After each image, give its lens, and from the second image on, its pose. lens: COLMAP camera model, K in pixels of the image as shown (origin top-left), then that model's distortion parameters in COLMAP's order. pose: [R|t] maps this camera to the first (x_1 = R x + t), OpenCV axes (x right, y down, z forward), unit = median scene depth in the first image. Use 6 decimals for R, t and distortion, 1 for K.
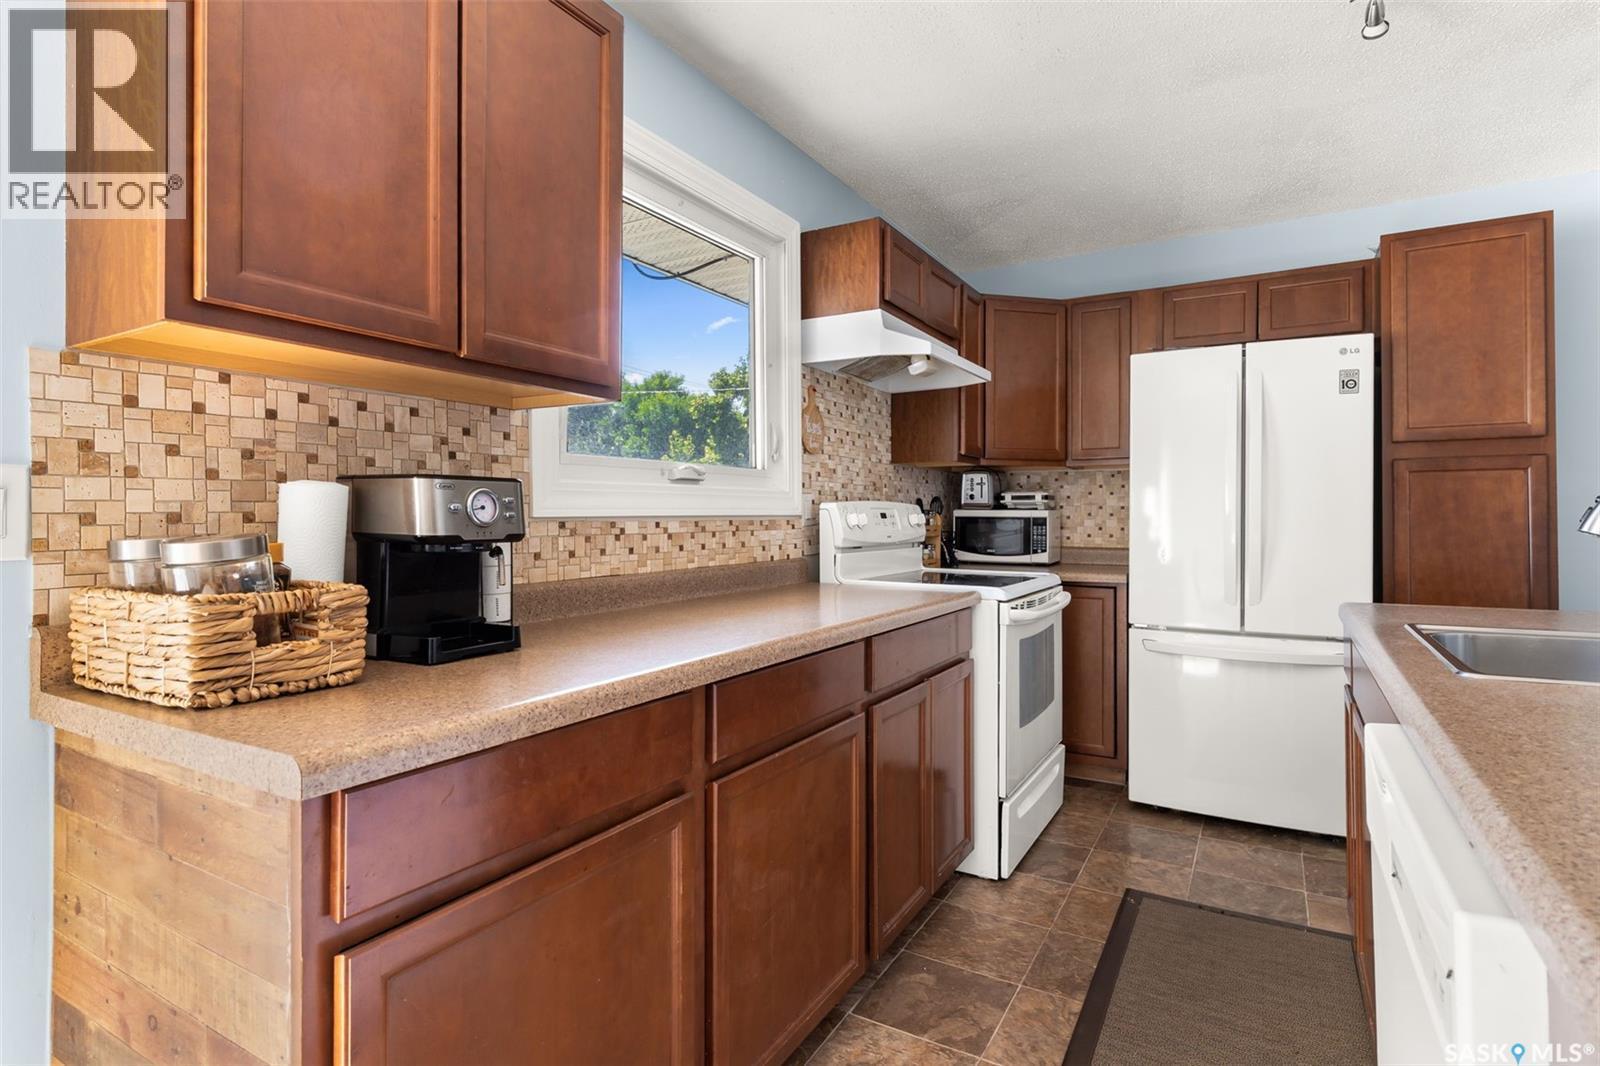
lens RADIAL K [[806.6, 0, 803.6], [0, 806.6, 522.2], [0, 0, 1]] dist [0.000711, 0.000152]
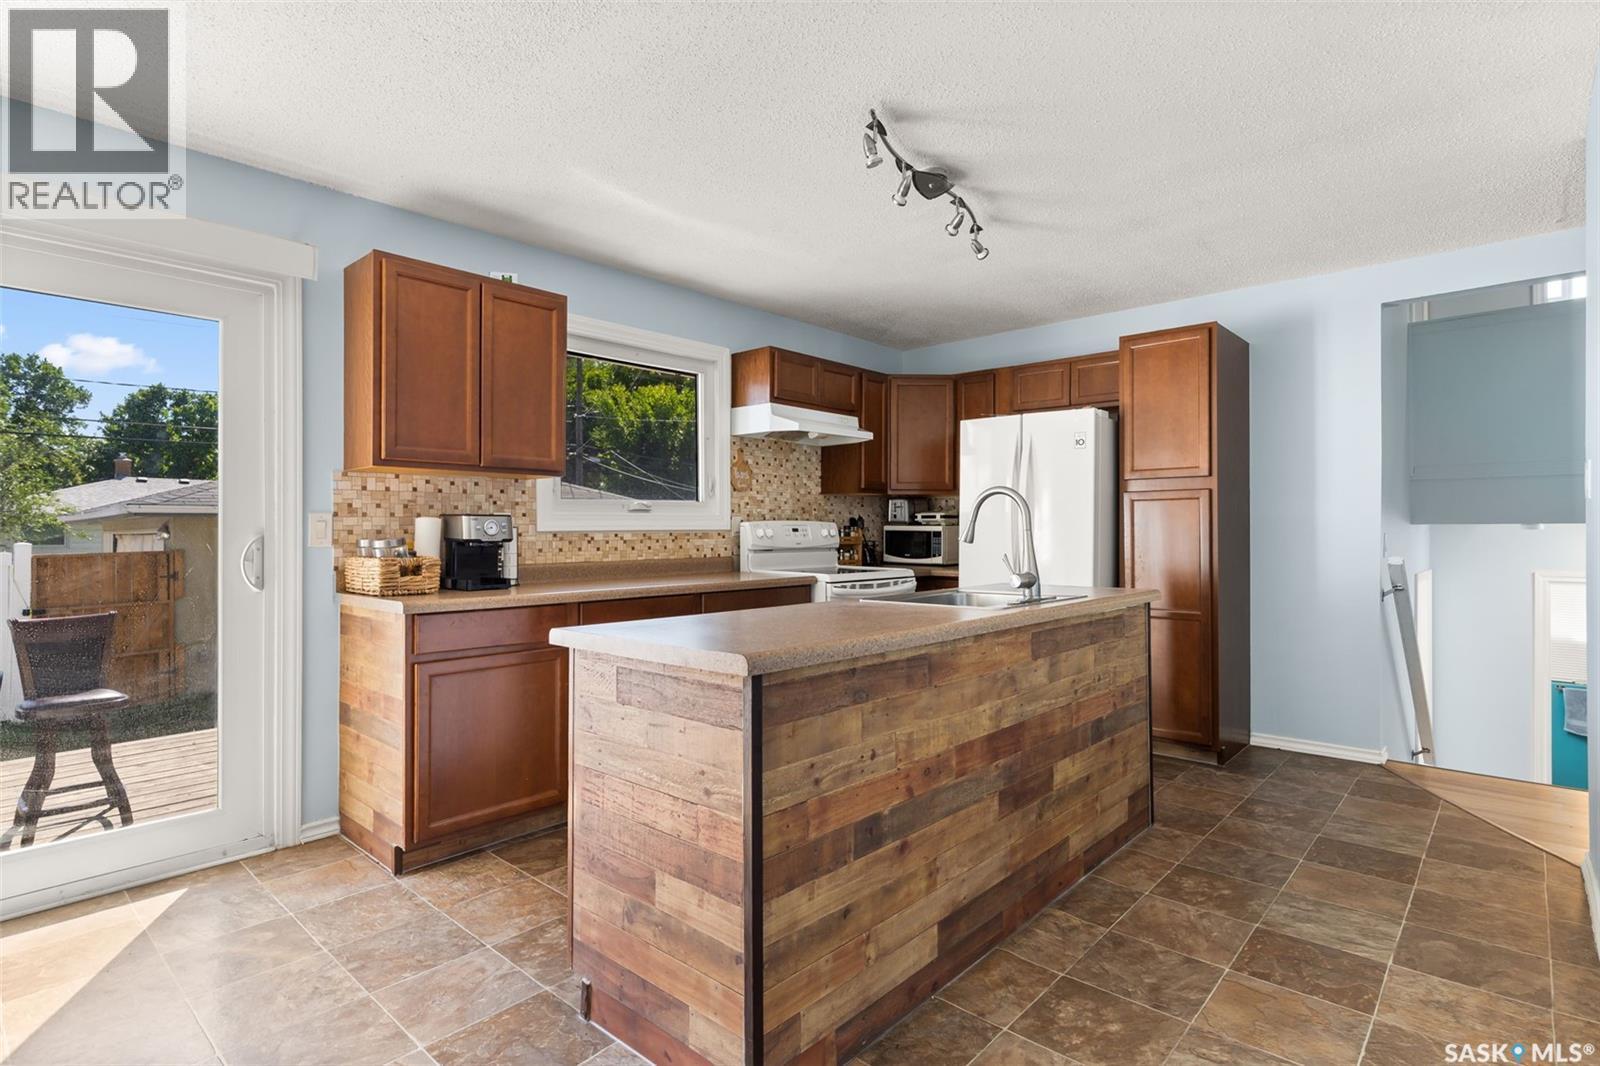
lens RADIAL K [[798.3, 0, 800.0], [0, 798.3, 533.0], [0, 0, 1]] dist [0.001143, 0.000652]
pose [[0.977795, 0.001521, -0.209559, 0.622982], [-0.001891, 0.999997, -0.001564, -0.000022], [0.209556, 0.001926, 0.977795, -0.706545]]
